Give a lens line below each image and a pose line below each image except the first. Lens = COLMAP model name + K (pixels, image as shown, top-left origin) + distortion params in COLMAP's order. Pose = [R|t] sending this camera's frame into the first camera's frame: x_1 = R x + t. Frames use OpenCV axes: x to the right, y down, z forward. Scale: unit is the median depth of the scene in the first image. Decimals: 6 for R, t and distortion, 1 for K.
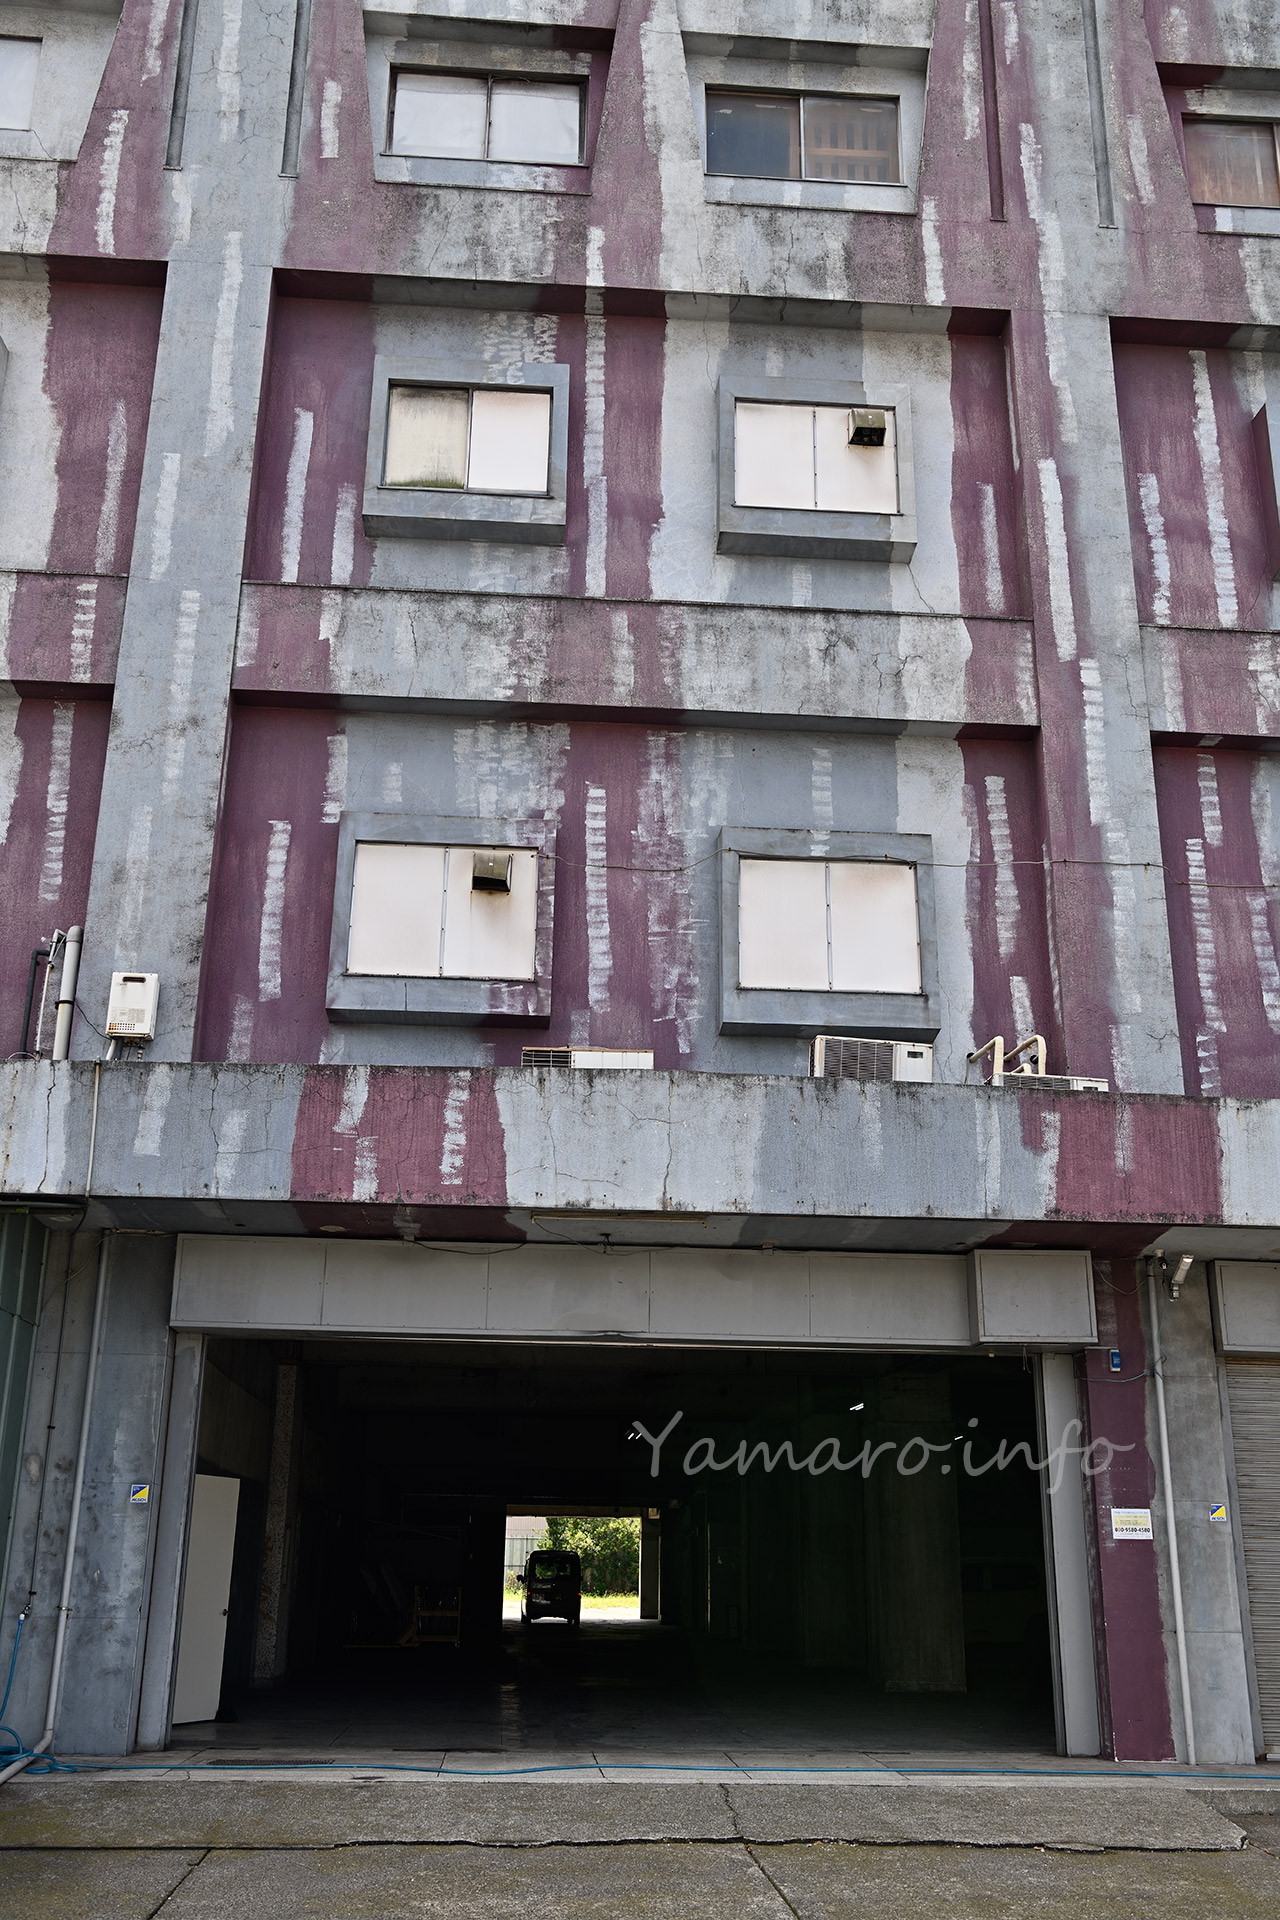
lens RADIAL K [[1759.4, 0, 640.0], [0, 1759.4, 960.0], [0, 0, 1]] dist [-0.020883, 0.070072]
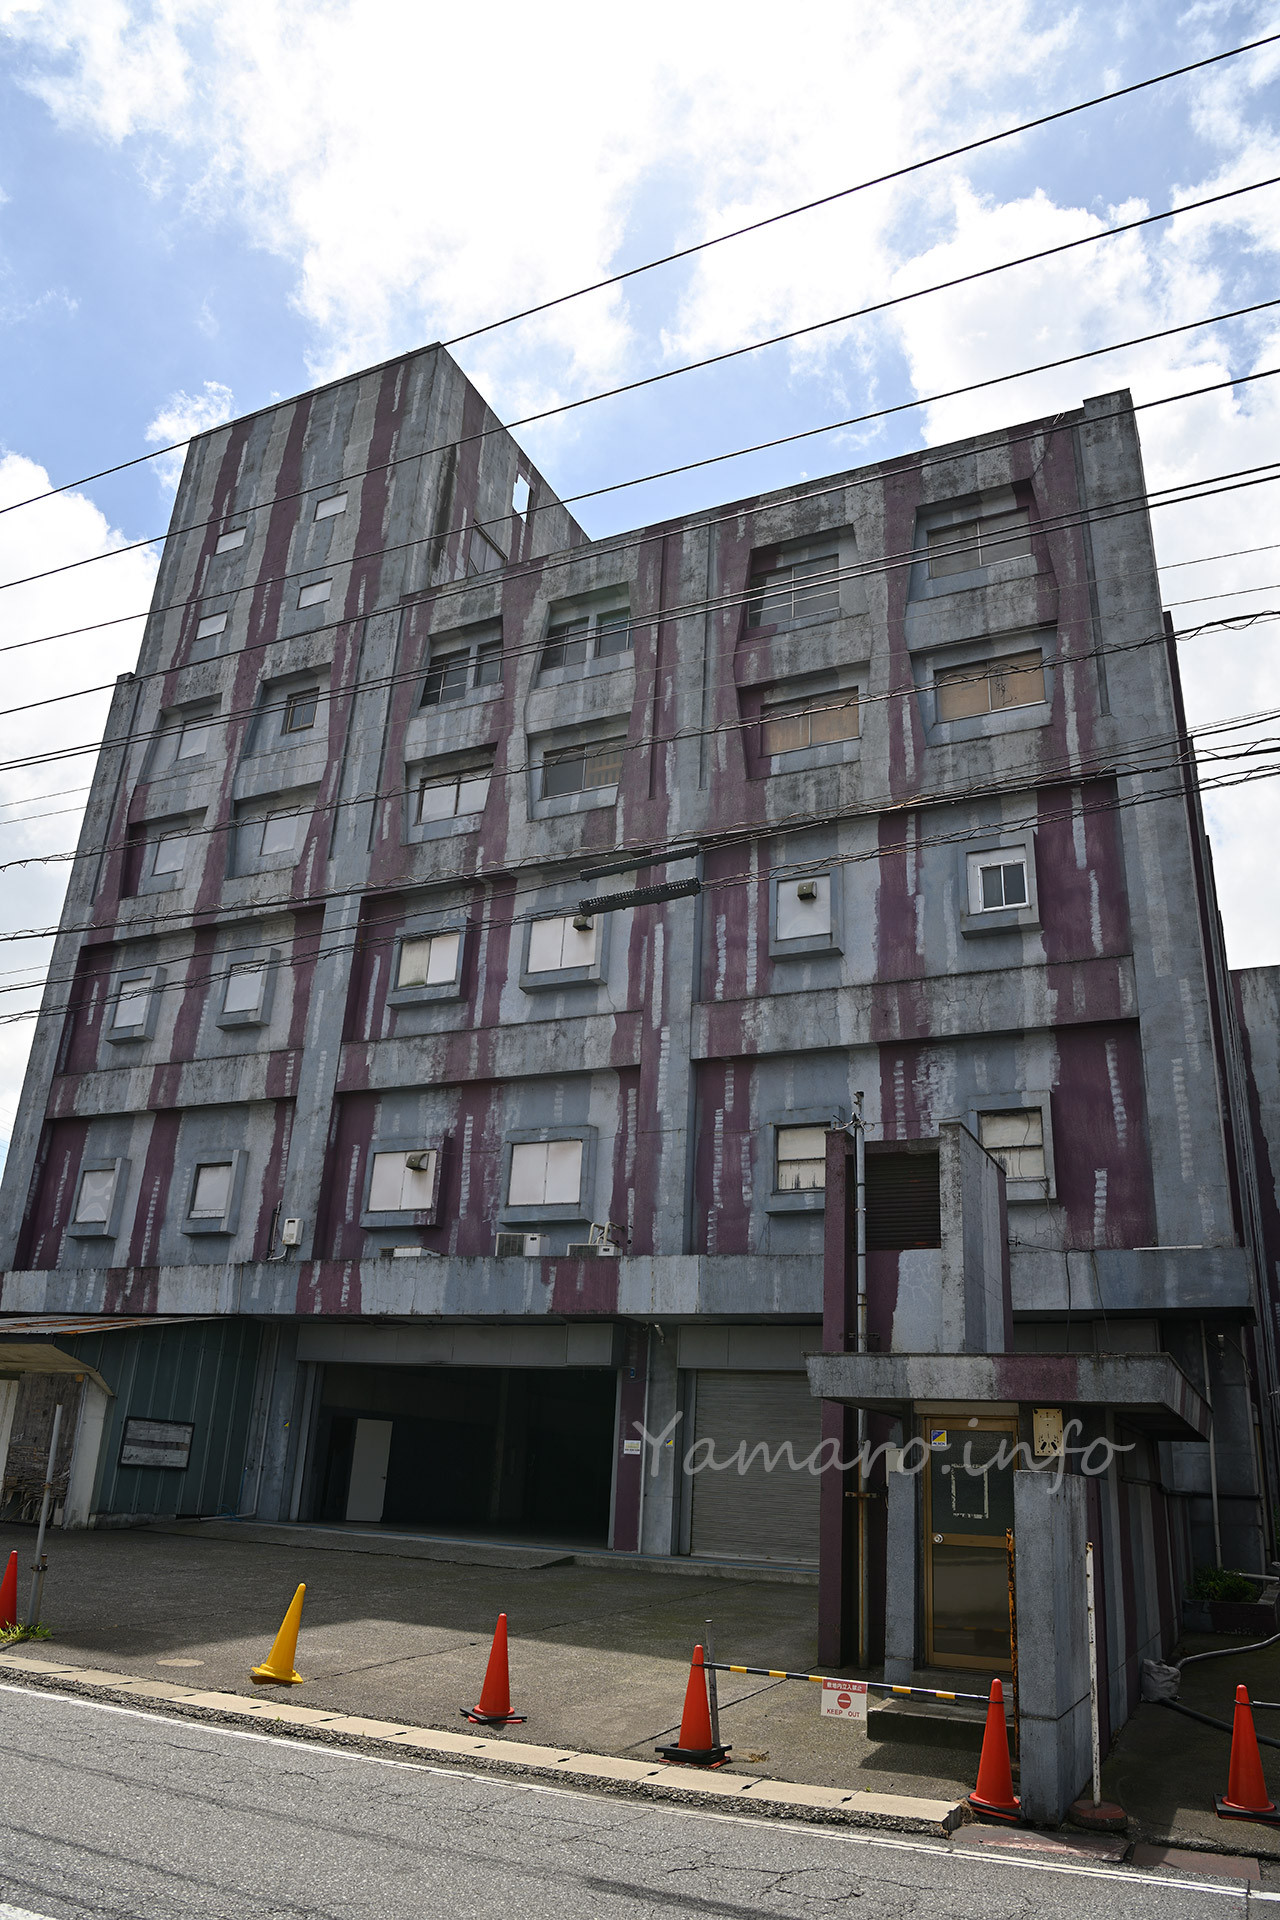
lens RADIAL K [[1323.3, 0, 638.2], [0, 1323.3, 967.0], [0, 0, 1]] dist [-0.080036, 0.022082]
pose [[0.867667, -0.151905, -0.473369, 1.031083], [0.127717, 0.988327, -0.083057, -0.122640], [0.480460, 0.011608, 0.876940, -0.397296]]
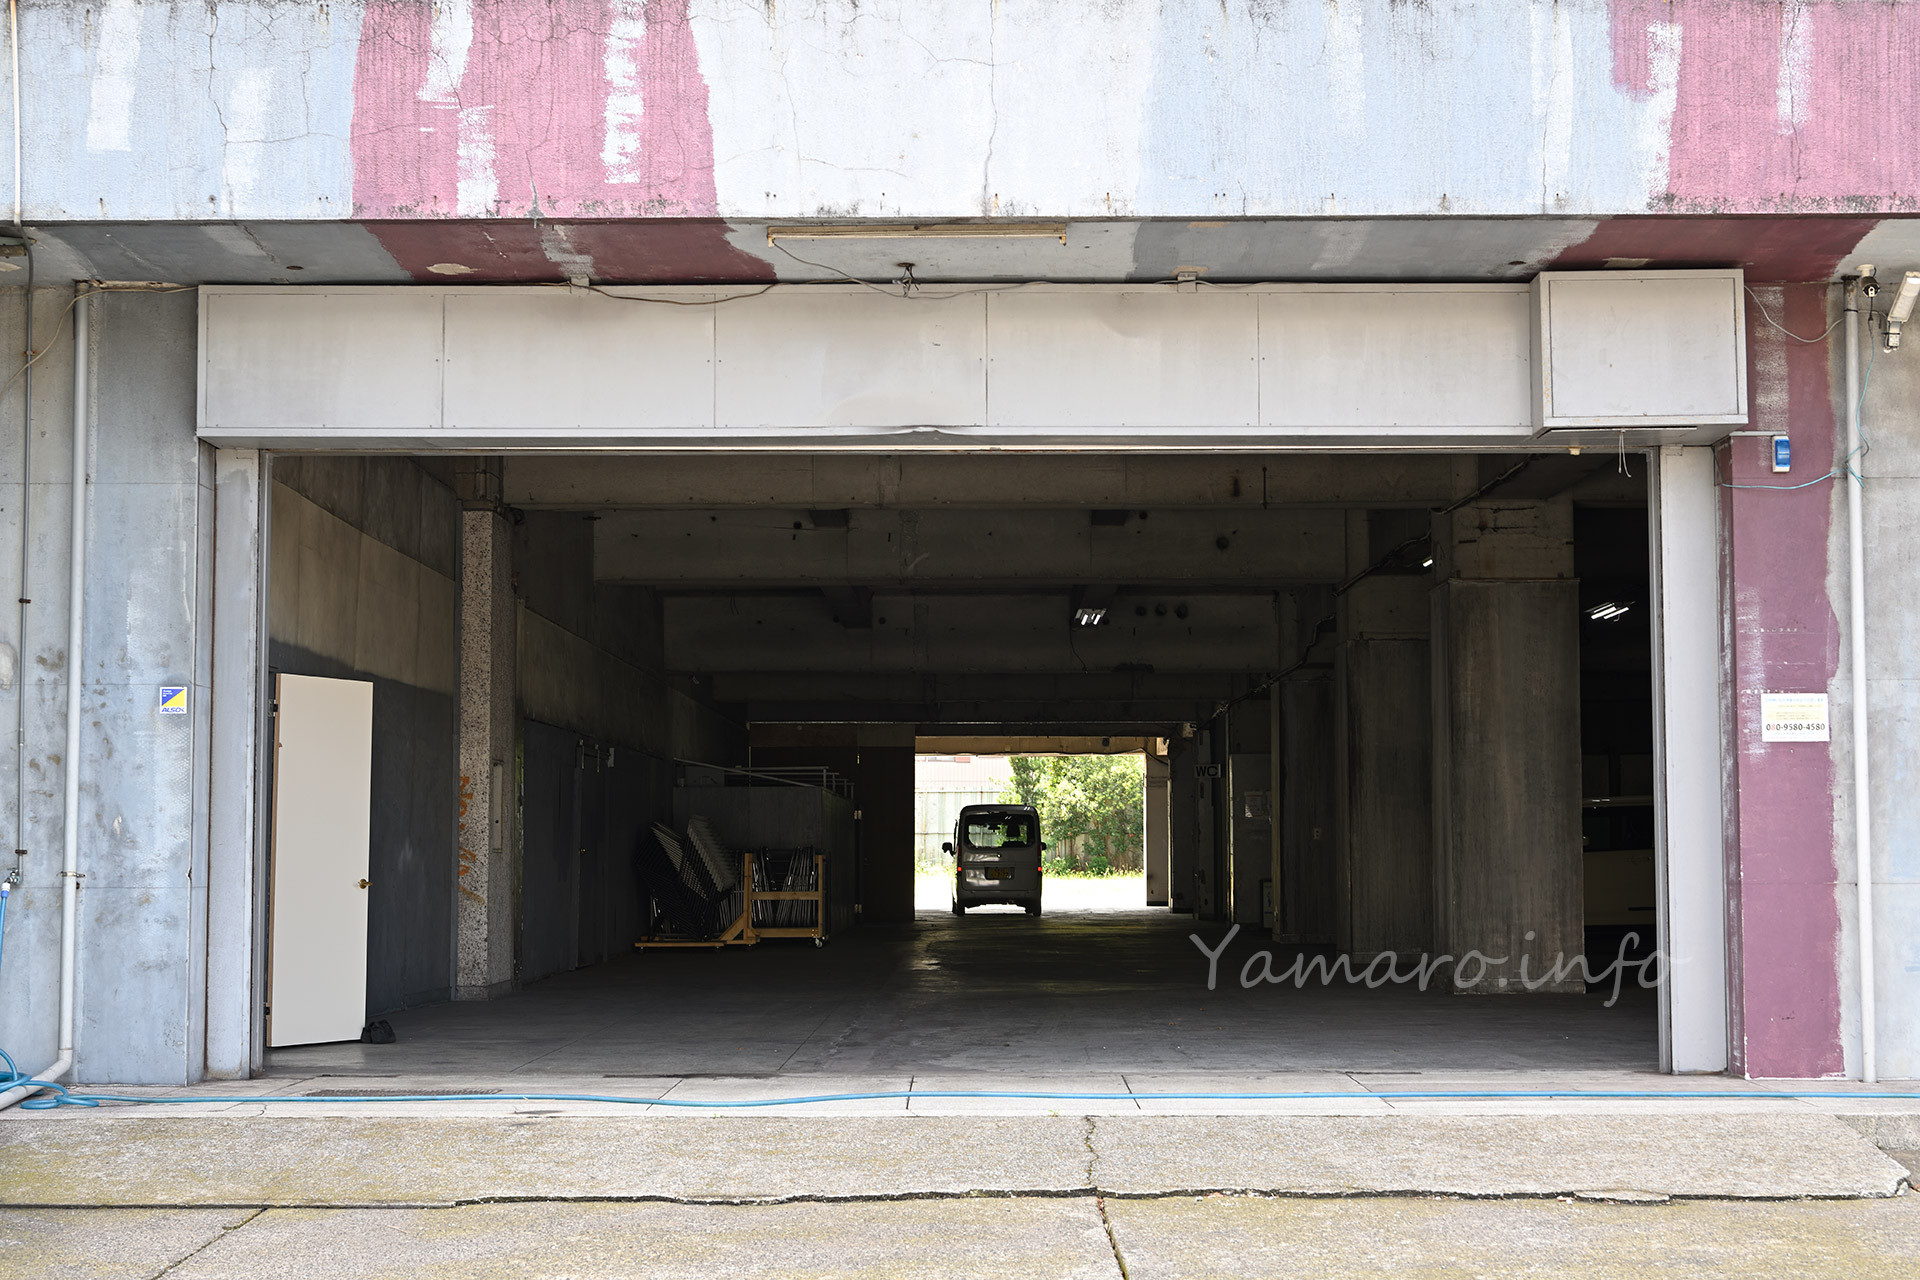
lens RADIAL K [[2926.9, 0, 960.0], [0, 2926.9, 640.0], [0, 0, 1]] dist [-0.021135, 0.060985]
pose [[0.997217, -0.021048, -0.071524, 0.059572], [0.039104, 0.964439, 0.261395, 0.019420], [0.063479, -0.263464, 0.962578, 0.020236]]
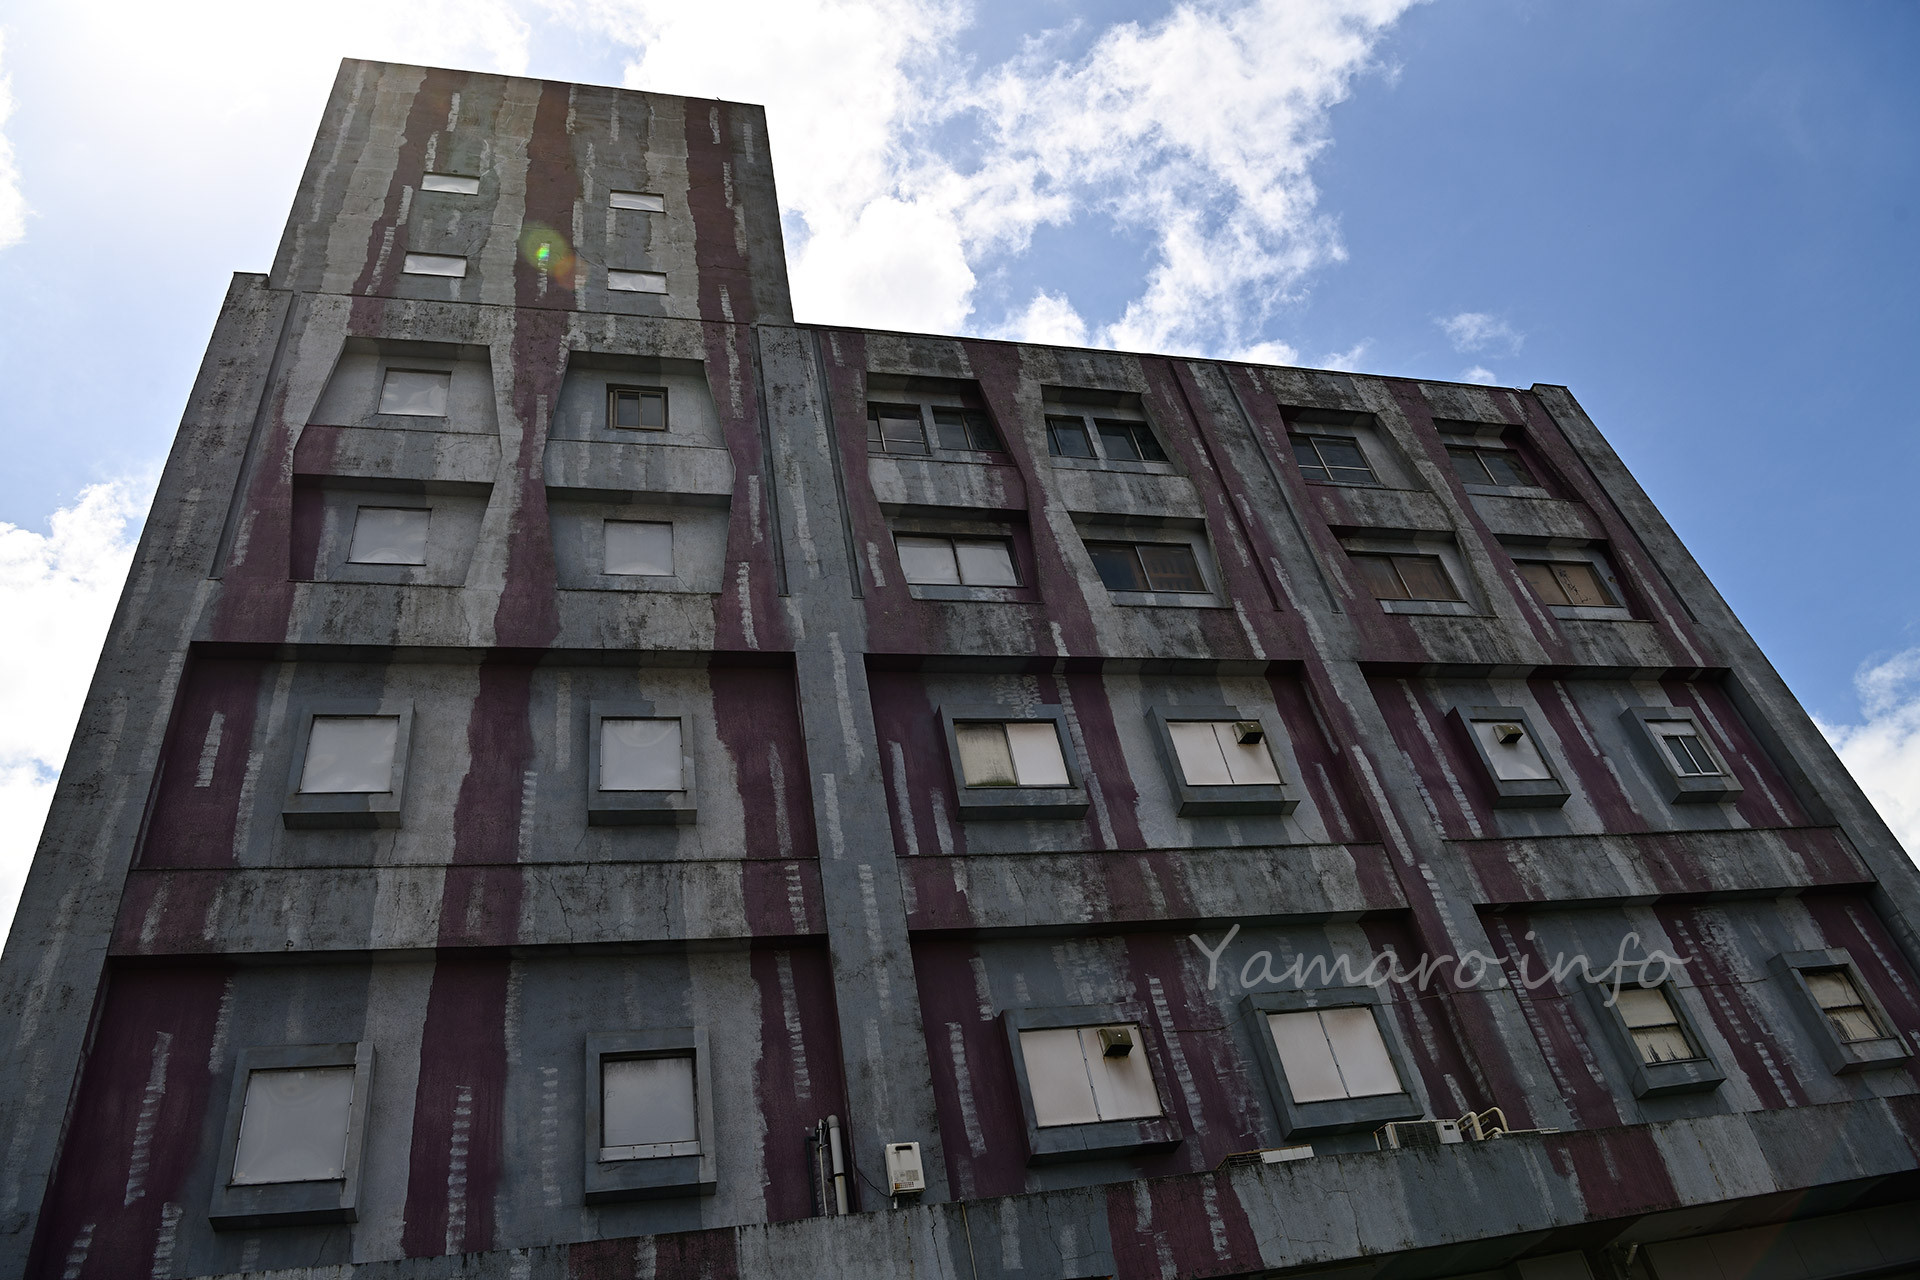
lens RADIAL K [[1323.3, 0, 964.6], [0, 1323.3, 629.5], [0, 0, 1]] dist [-0.080036, 0.022082]
pose [[0.971778, -0.033804, 0.233462, -0.434153], [0.120667, 0.921634, -0.368823, 0.018689], [-0.202698, 0.386585, 0.899703, -0.053218]]
